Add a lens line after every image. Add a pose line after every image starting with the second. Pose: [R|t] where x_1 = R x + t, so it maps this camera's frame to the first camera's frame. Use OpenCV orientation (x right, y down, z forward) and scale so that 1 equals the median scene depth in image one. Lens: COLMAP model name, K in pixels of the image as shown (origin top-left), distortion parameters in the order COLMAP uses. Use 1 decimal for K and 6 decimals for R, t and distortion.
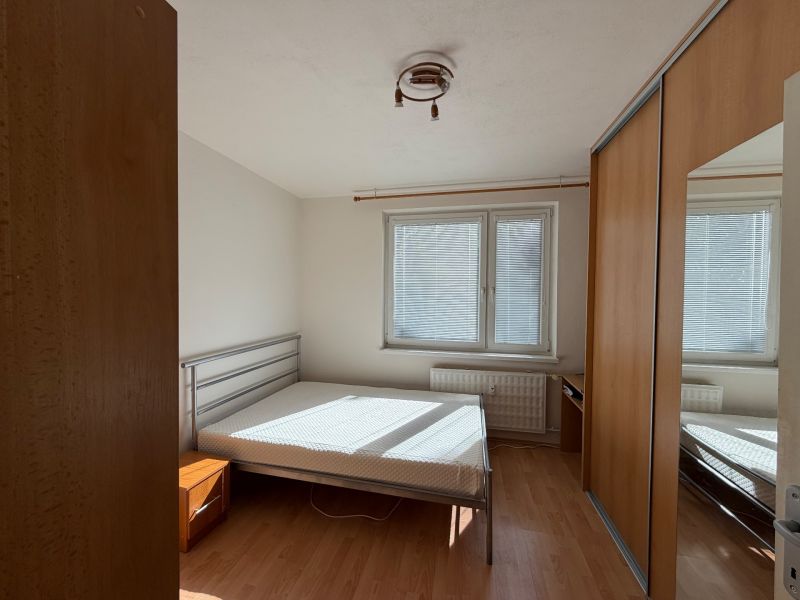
lens RADIAL K [[319.5, 0, 399.7], [0, 319.5, 300.3], [0, 0, 1]] dist [0.002554, 0.000191]
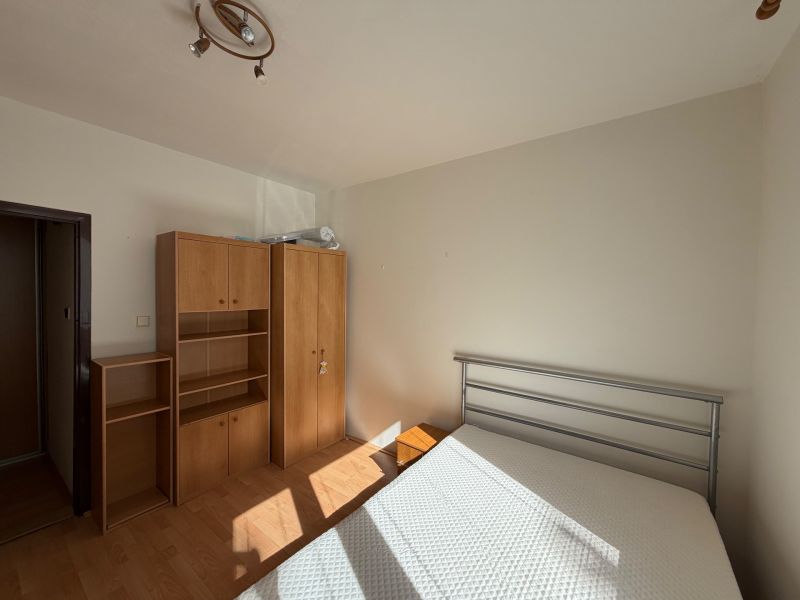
lens RADIAL K [[319.5, 0, 400.8], [0, 319.5, 298.1], [0, 0, 1]] dist [0.002554, 0.000191]
pose [[-0.407831, 0.014193, -0.912947, 0.287187], [-0.033212, 0.998987, 0.030367, -0.029787], [0.912453, 0.042705, -0.406946, 0.780216]]
